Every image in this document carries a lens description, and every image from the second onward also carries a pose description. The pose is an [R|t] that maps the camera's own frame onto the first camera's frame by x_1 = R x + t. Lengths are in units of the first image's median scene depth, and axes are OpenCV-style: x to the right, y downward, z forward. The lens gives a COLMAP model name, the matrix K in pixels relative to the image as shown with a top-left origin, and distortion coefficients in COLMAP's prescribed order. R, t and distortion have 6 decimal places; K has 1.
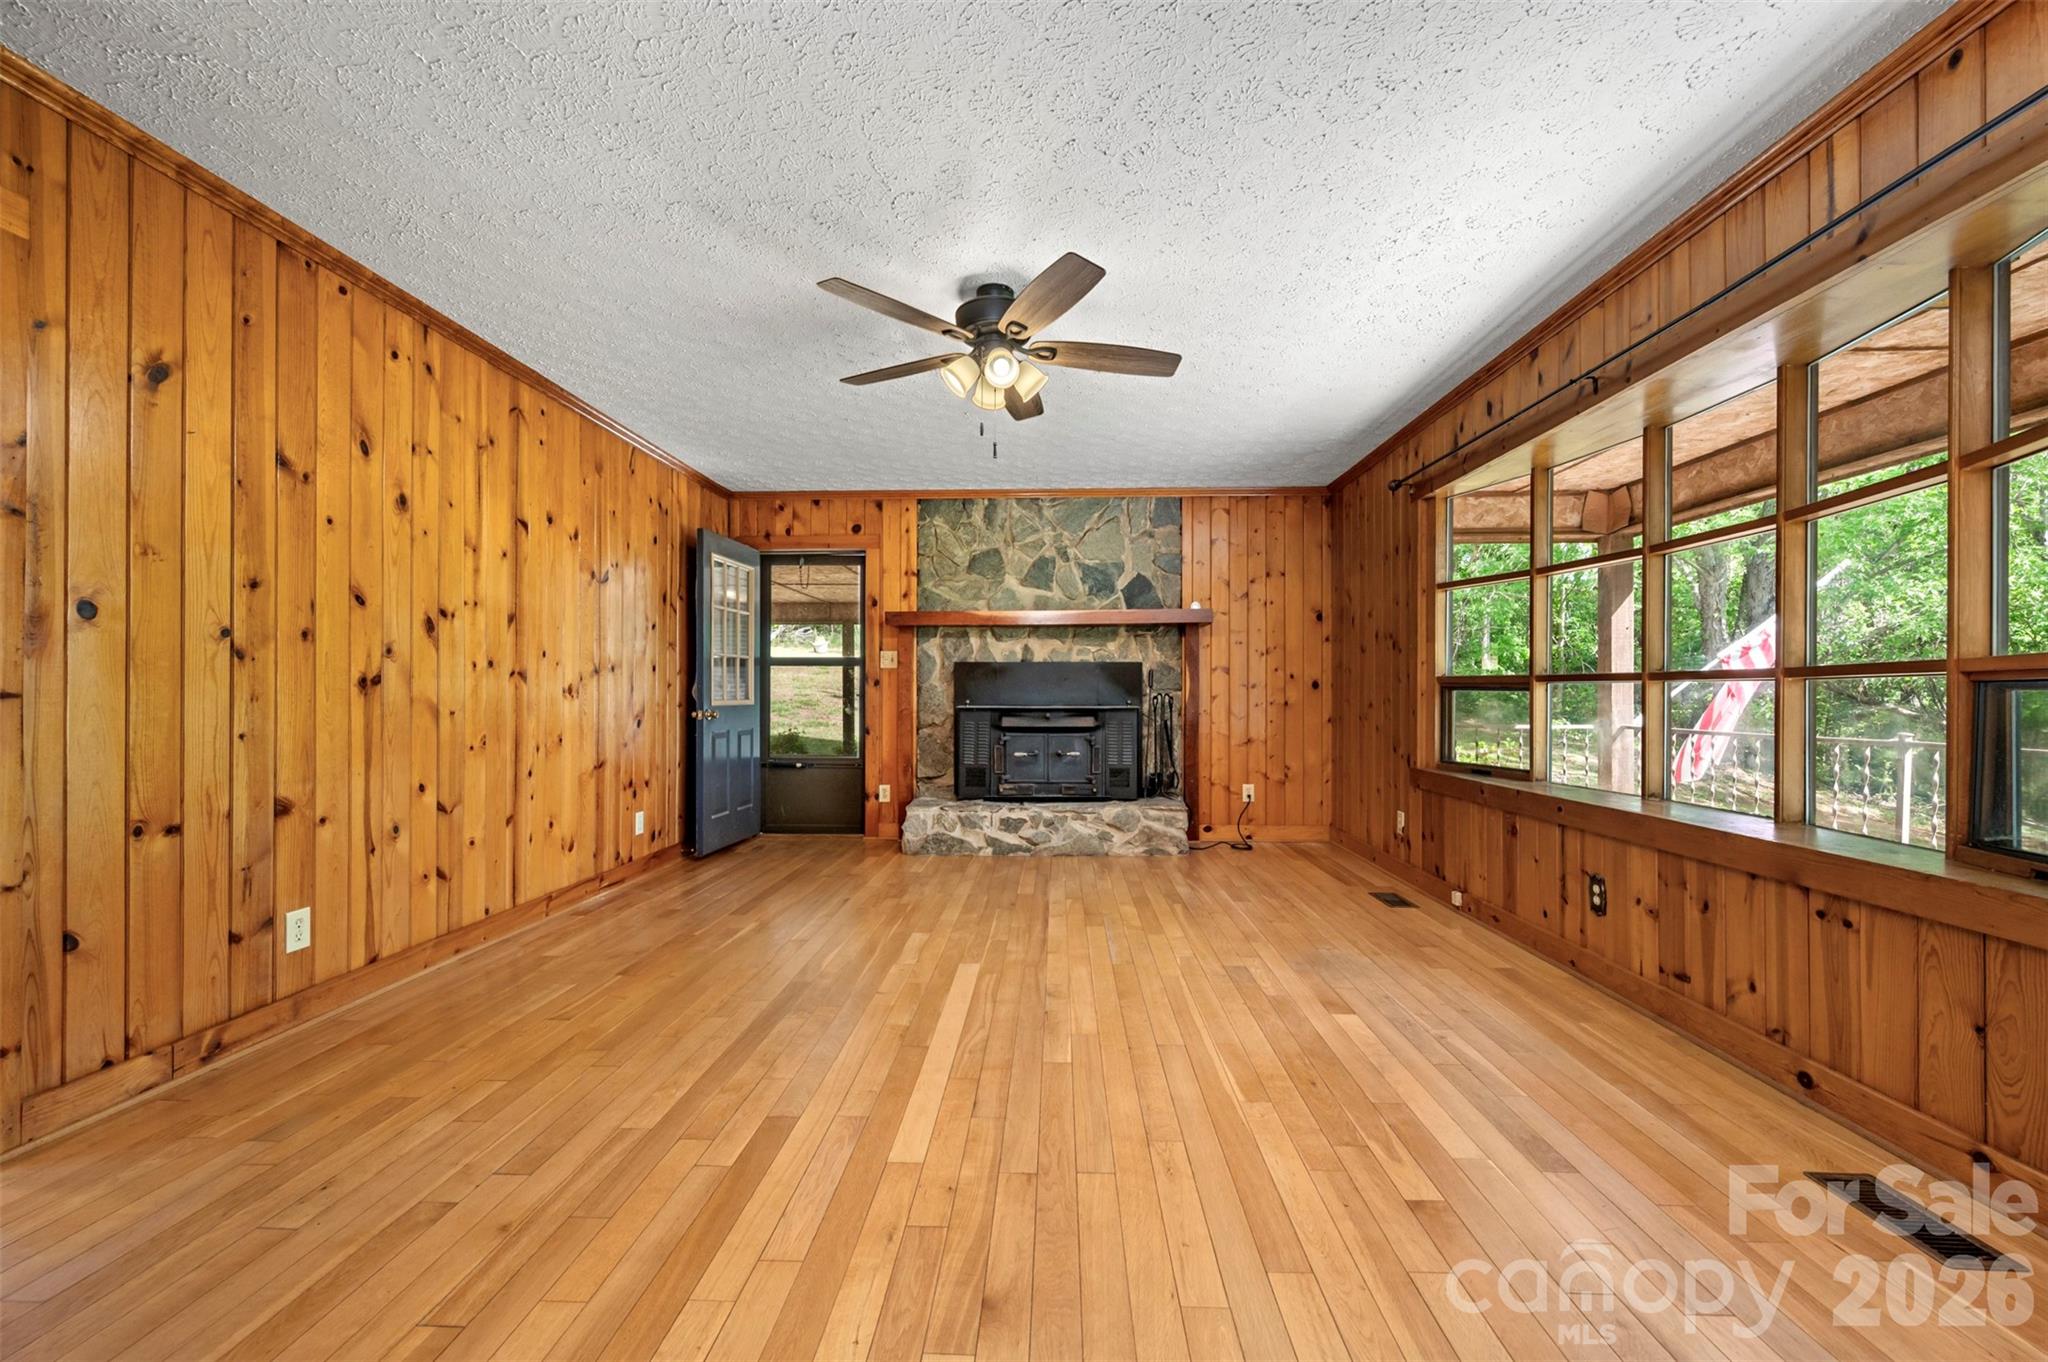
lens RADIAL K [[825.7, 0, 1026.7], [0, 825.7, 680.2], [0, 0, 1]] dist [0.001793, 0.001434]
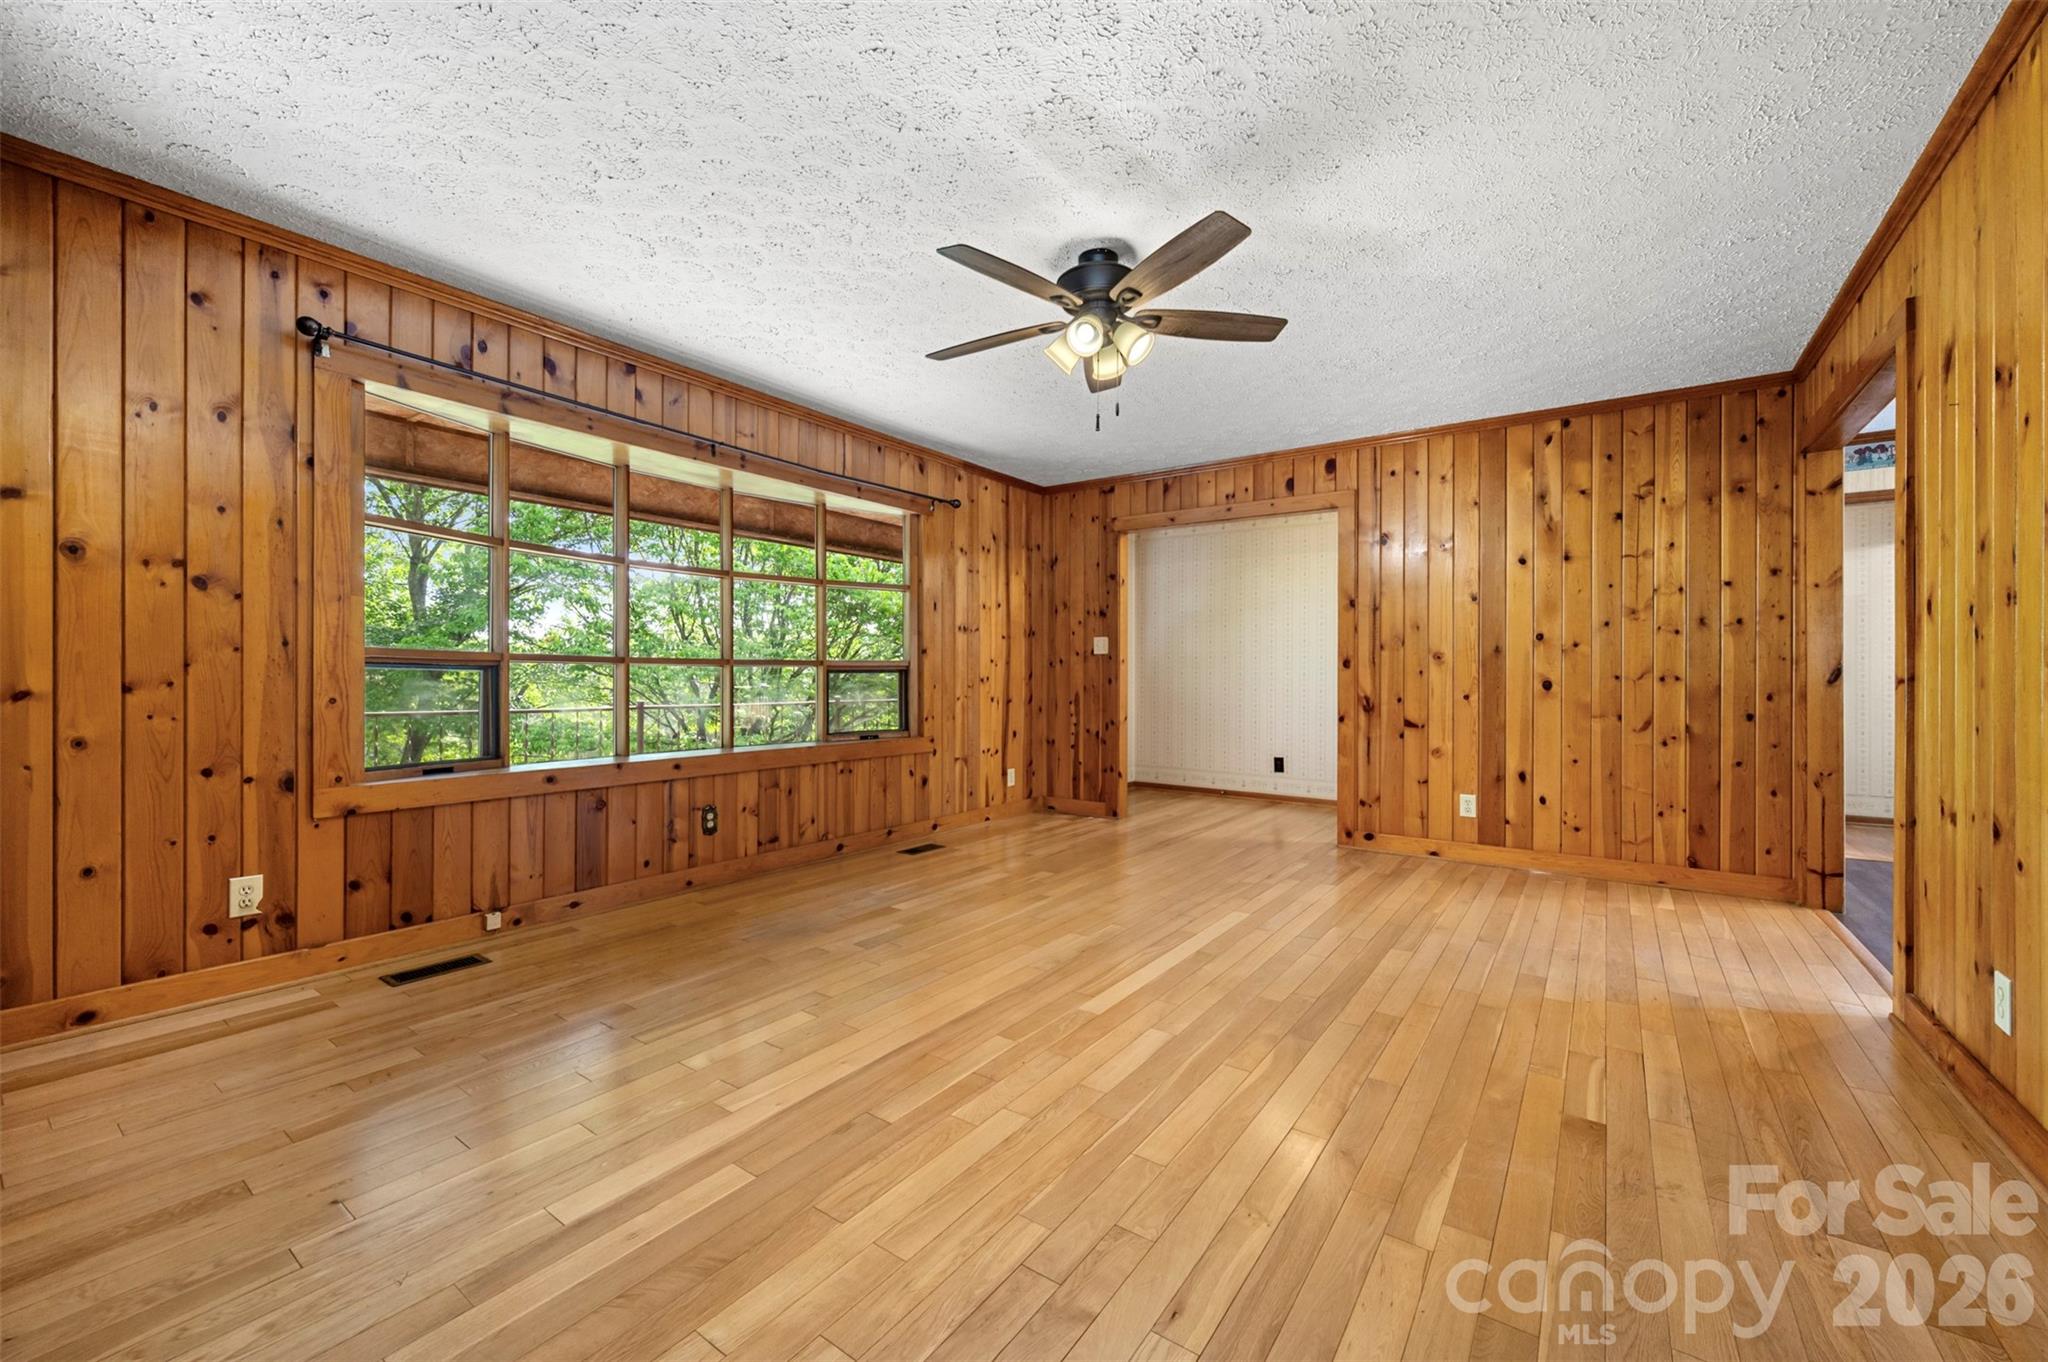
lens RADIAL K [[825.7, 0, 1031.5], [0, 825.7, 684.4], [0, 0, 1]] dist [0.001793, 0.001434]
pose [[-0.845815, -0.008485, 0.533409, -0.530500], [-0.011652, 0.999929, -0.002570, 0.033570], [-0.533349, -0.008389, -0.845854, 2.027868]]
